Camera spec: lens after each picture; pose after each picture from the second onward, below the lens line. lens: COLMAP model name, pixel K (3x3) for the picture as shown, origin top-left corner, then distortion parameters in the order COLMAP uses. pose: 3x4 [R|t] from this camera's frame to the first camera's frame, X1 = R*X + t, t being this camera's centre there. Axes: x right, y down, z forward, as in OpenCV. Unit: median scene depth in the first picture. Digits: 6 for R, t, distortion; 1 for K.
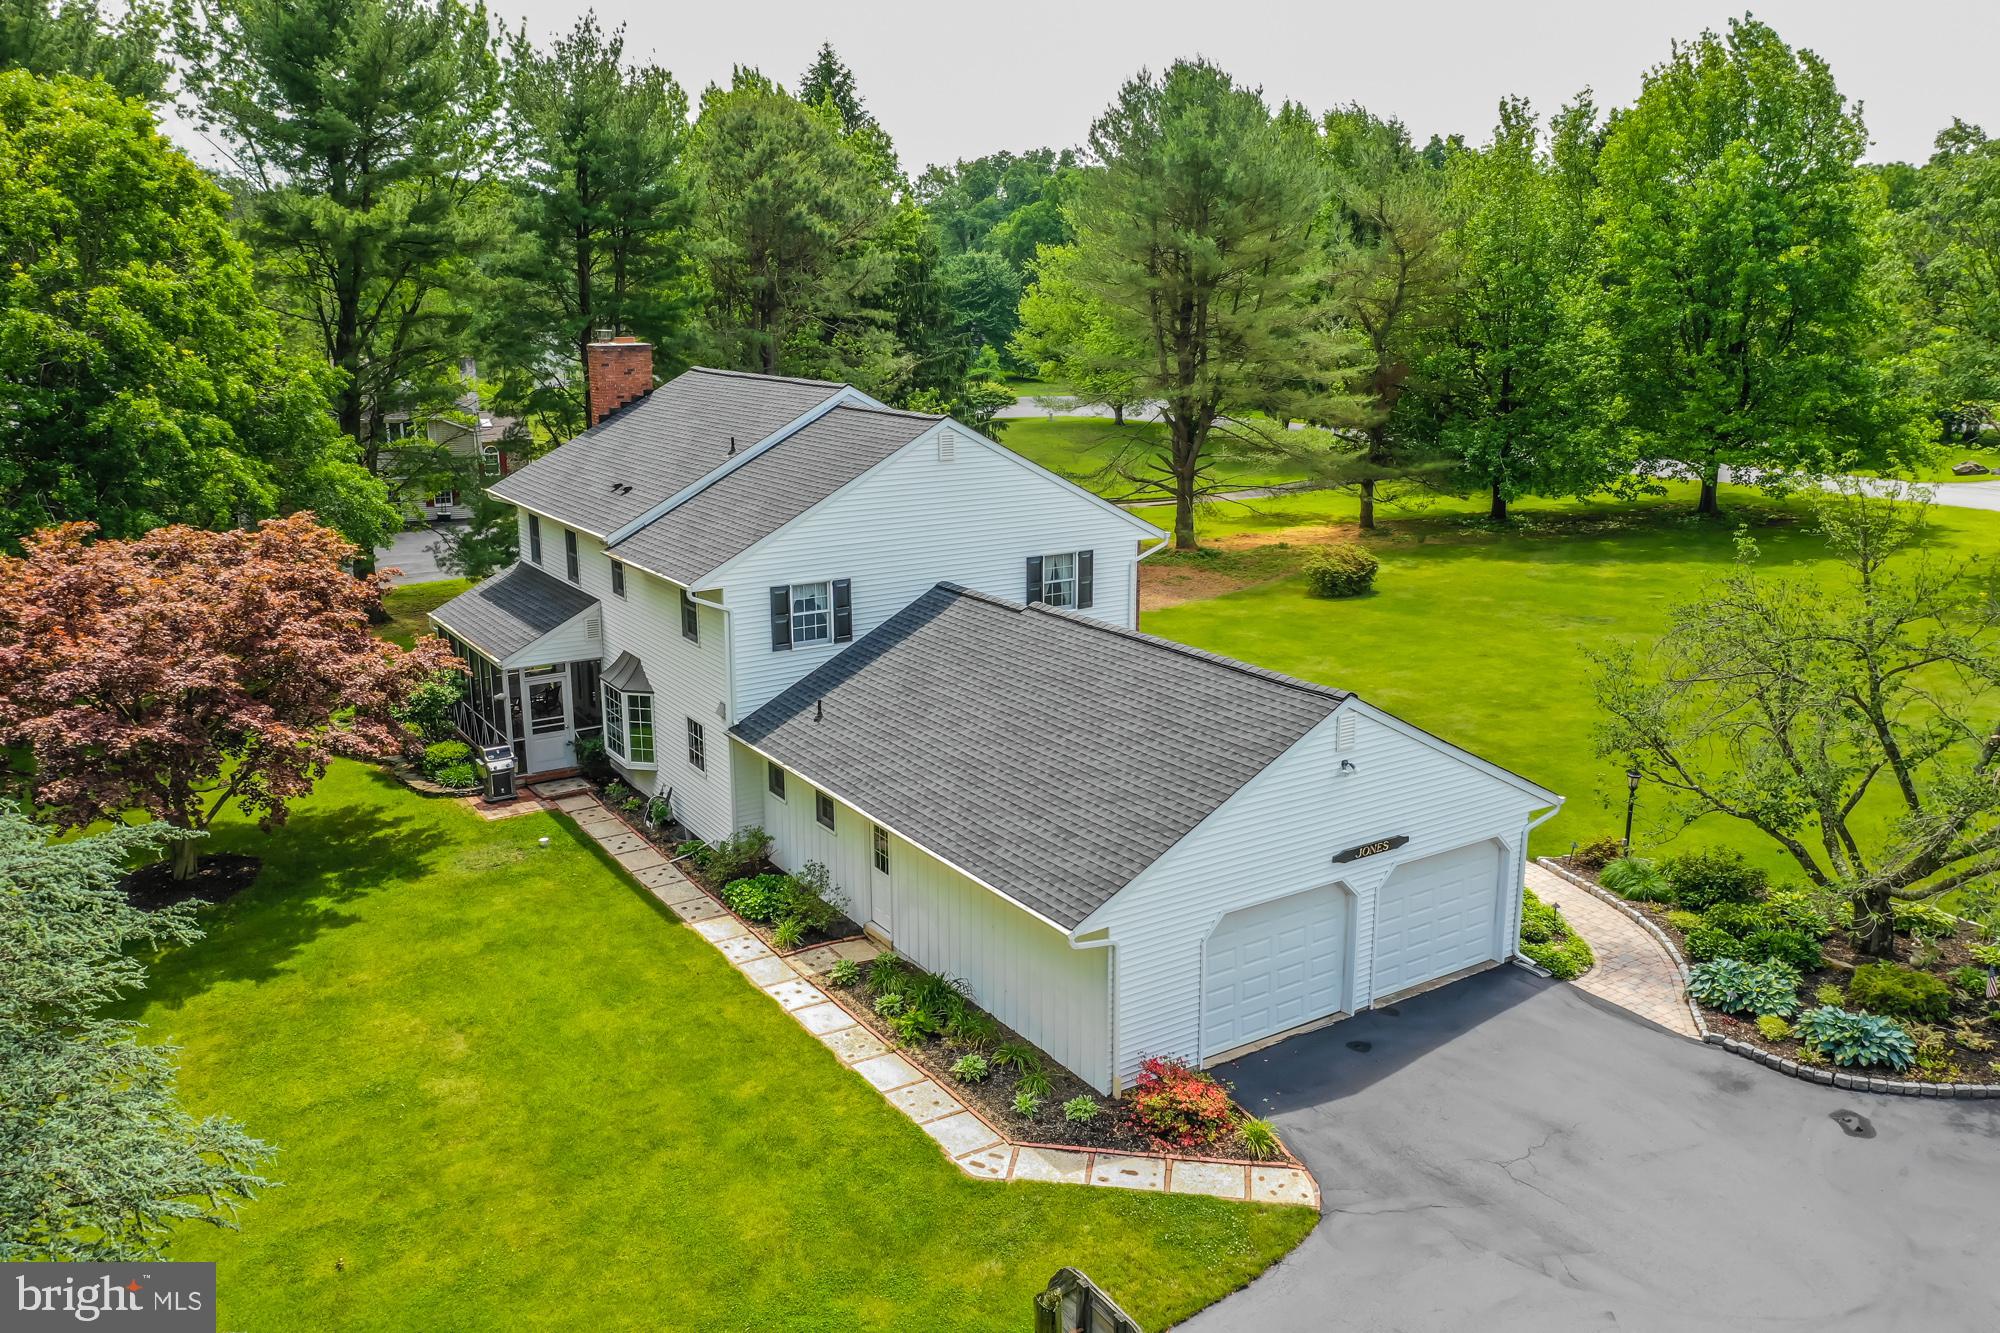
lens RADIAL K [[1565.6, 0, 991.4], [0, 1565.6, 664.9], [0, 0, 1]] dist [-0.016446, -0.006531]
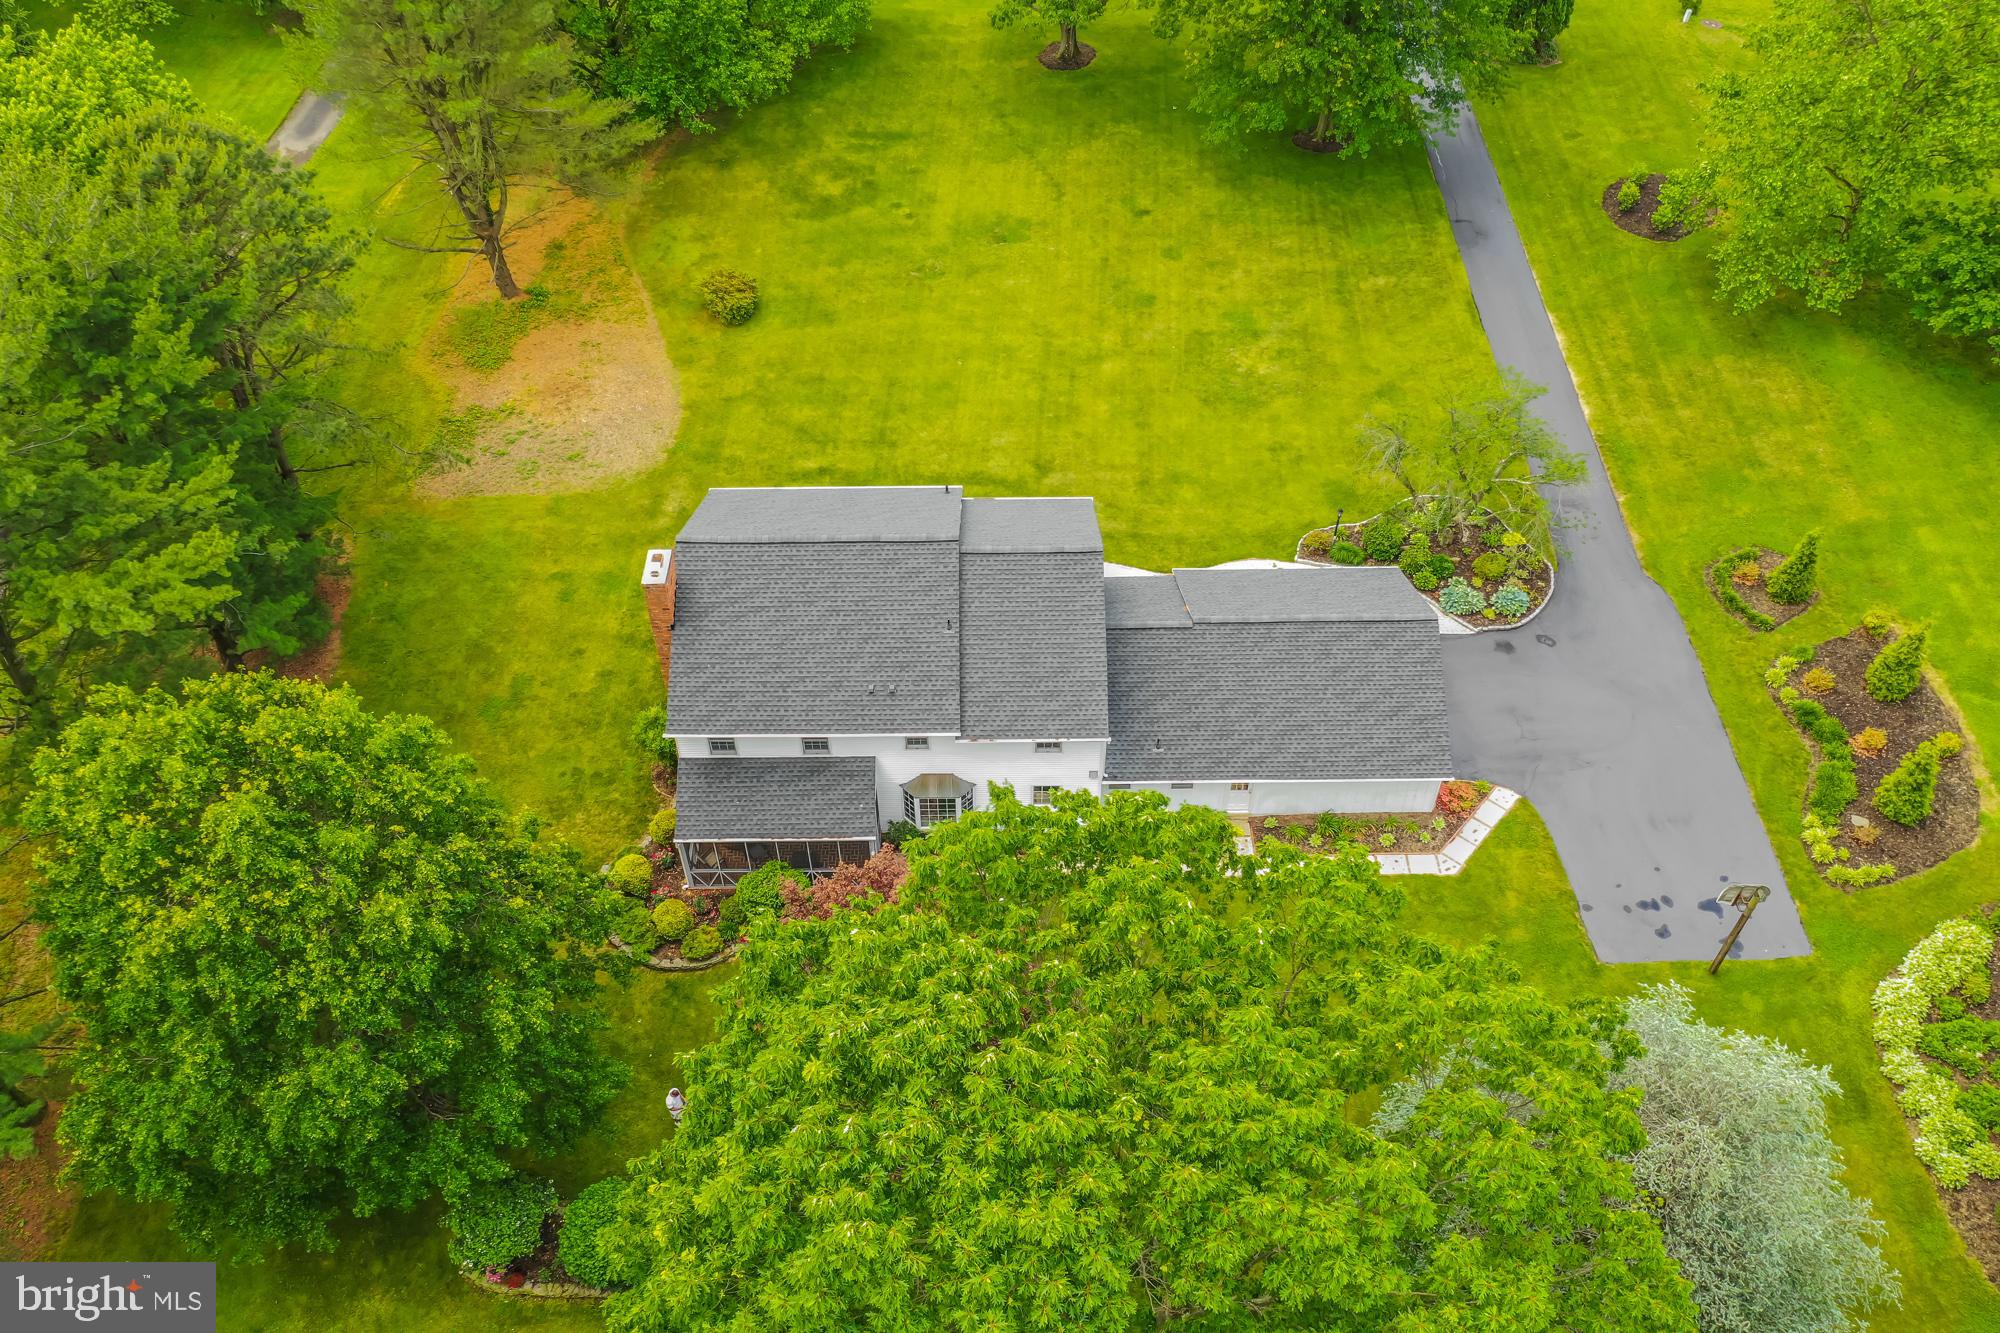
lens RADIAL K [[1565.6, 0, 991.4], [0, 1565.6, 664.9], [0, 0, 1]] dist [-0.016446, -0.006531]
pose [[0.531997, -0.617202, 0.579691, -1.417620], [0.205635, 0.758288, 0.618639, -1.404796], [-0.821398, -0.209909, 0.530325, 0.283046]]
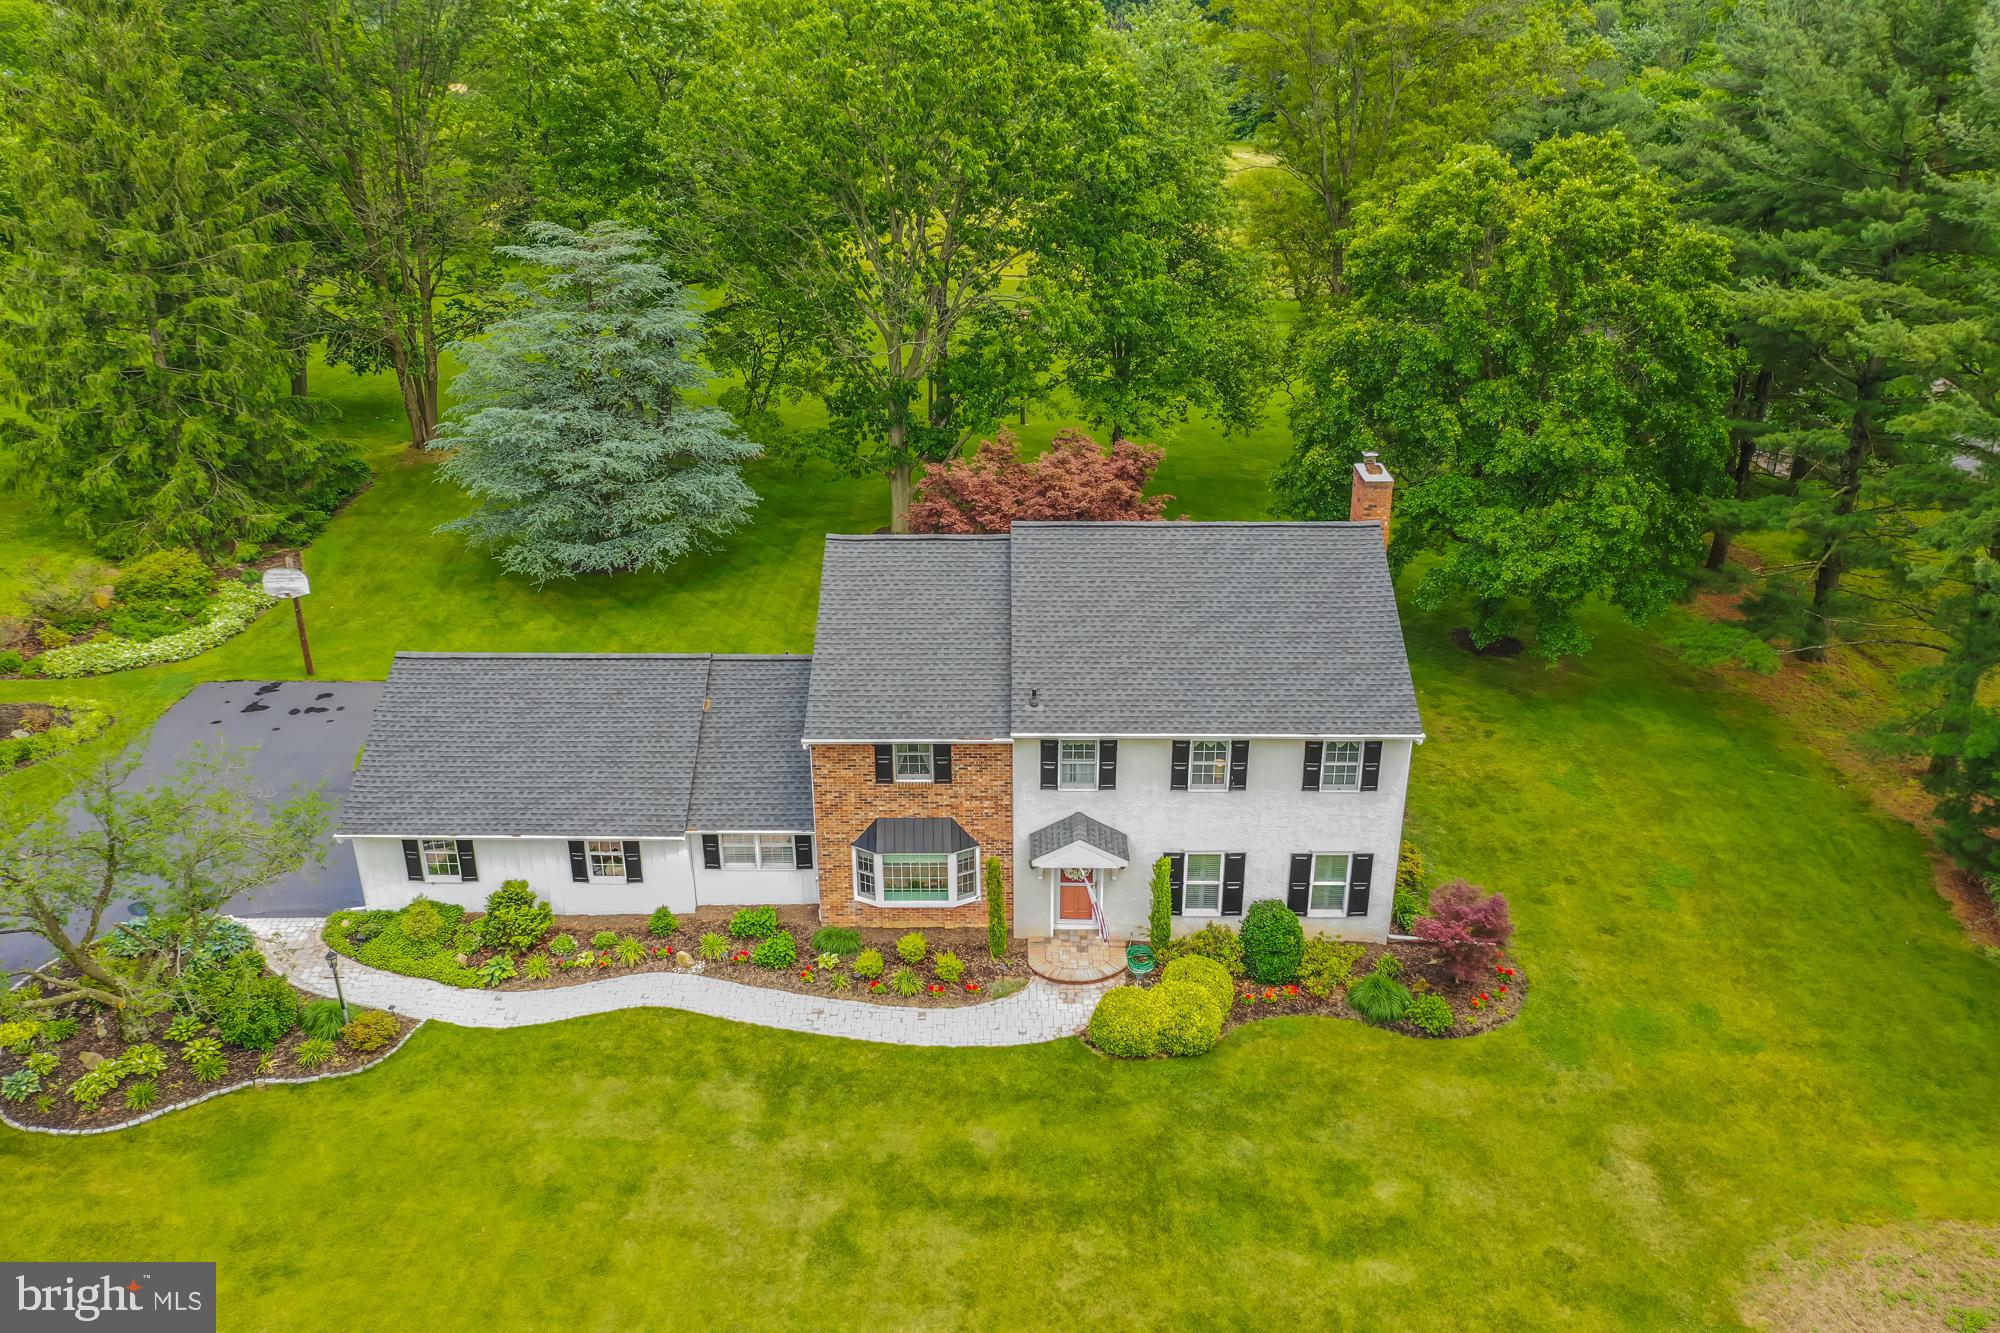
lens RADIAL K [[1565.6, 0, 991.4], [0, 1565.6, 664.9], [0, 0, 1]] dist [-0.016446, -0.006531]
pose [[-0.552007, 0.342538, -0.760234, 1.138852], [-0.191597, 0.835228, 0.515446, -0.953717], [0.811528, 0.430189, -0.395423, 2.123206]]
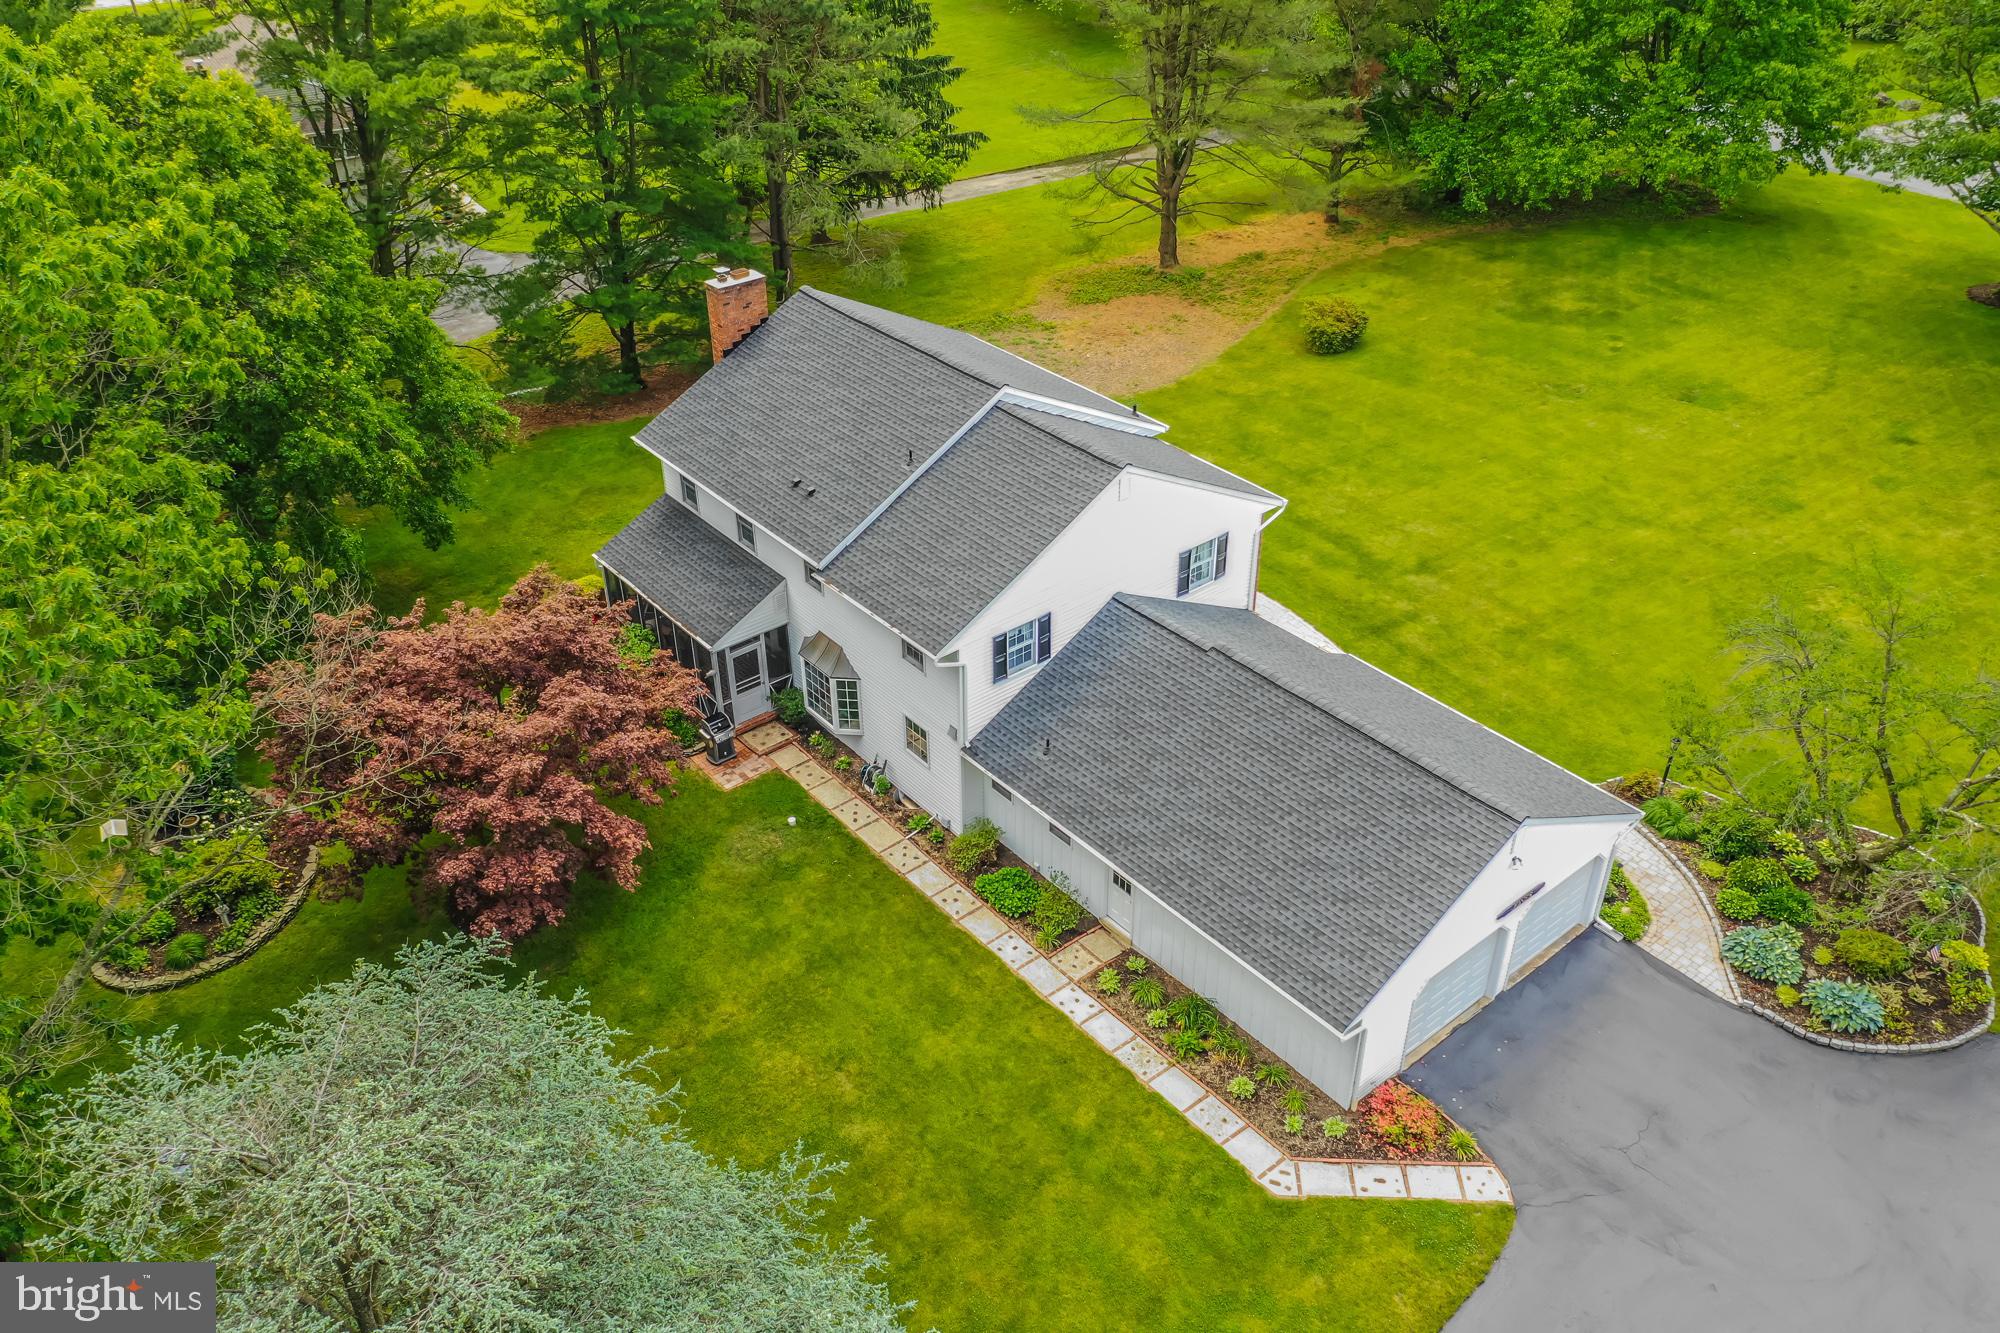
lens RADIAL K [[1565.6, 0, 991.4], [0, 1565.6, 664.9], [0, 0, 1]] dist [-0.016446, -0.006531]
pose [[0.993240, -0.069945, 0.092639, -0.313360], [0.034345, 0.939416, 0.341055, -0.535297], [-0.110882, -0.335568, 0.935467, -0.135496]]
